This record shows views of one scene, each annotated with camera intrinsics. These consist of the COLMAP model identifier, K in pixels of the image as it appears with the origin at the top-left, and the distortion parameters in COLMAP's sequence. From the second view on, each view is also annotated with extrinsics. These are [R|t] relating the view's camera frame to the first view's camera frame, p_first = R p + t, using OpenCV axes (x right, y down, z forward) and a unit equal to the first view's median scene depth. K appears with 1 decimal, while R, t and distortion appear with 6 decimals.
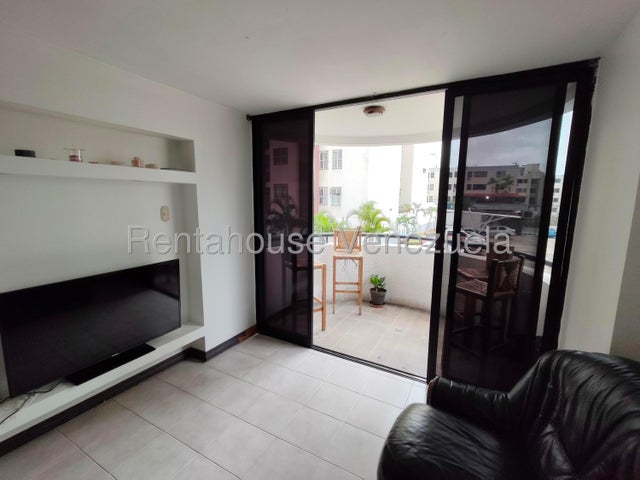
lens RADIAL K [[291.9, 0, 320.0], [0, 291.9, 240.0], [0, 0, 1]] dist [0.000600, 0.000339]
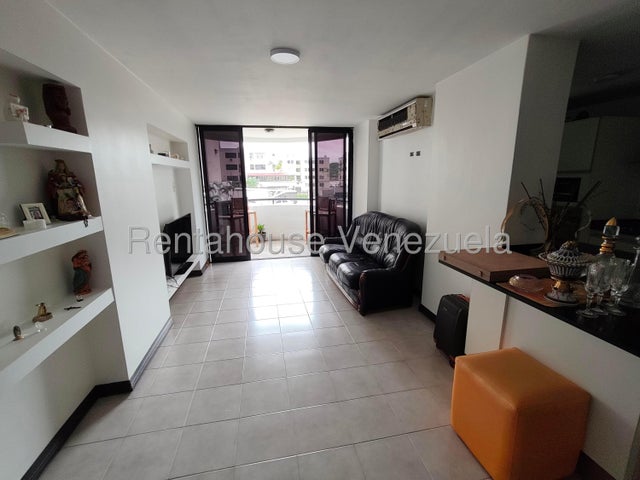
lens RADIAL K [[291.9, 0, 320.0], [0, 291.9, 240.0], [0, 0, 1]] dist [0.000600, 0.000339]
pose [[0.763138, -0.161005, 0.625857, -0.892811], [0.120133, 0.986930, 0.107409, 0.118677], [-0.634971, -0.006781, 0.772506, -0.732334]]
